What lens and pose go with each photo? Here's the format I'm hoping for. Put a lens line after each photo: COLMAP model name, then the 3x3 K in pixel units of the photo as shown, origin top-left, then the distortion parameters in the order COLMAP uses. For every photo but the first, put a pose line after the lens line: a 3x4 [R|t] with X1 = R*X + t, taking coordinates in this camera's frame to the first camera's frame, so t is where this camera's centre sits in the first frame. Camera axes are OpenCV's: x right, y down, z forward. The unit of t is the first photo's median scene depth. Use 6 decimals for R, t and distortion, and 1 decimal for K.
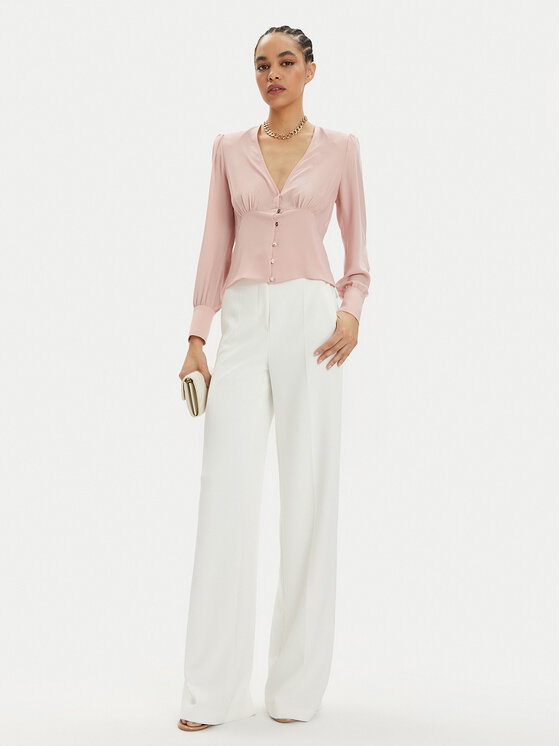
lens RADIAL K [[738.4, 0, 280.6], [0, 738.4, 375.8], [0, 0, 1]] dist [-0.006551, 0.000000]
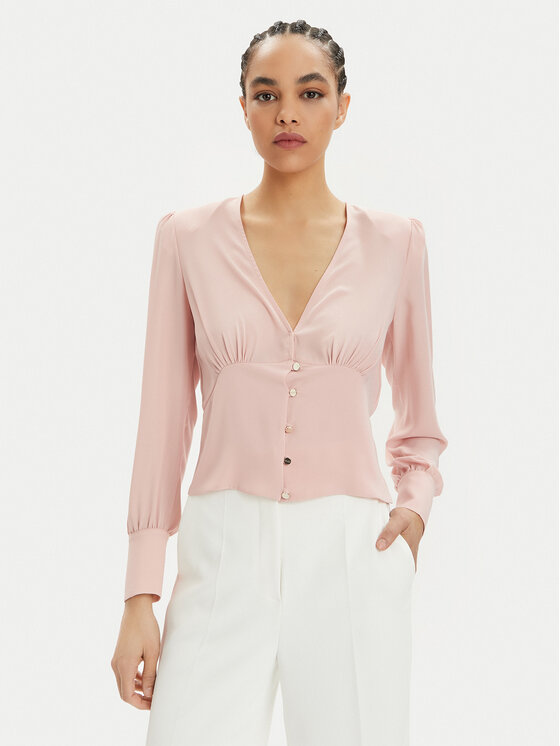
lens RADIAL K [[738.4, 0, 280.5], [0, 738.4, 369.0], [0, 0, 1]] dist [-0.006551, 0.000000]
pose [[0.971767, -0.017412, 0.235299, -0.139602], [0.008624, 0.999228, 0.038324, -0.241456], [-0.235785, -0.035212, 0.971167, 0.471596]]
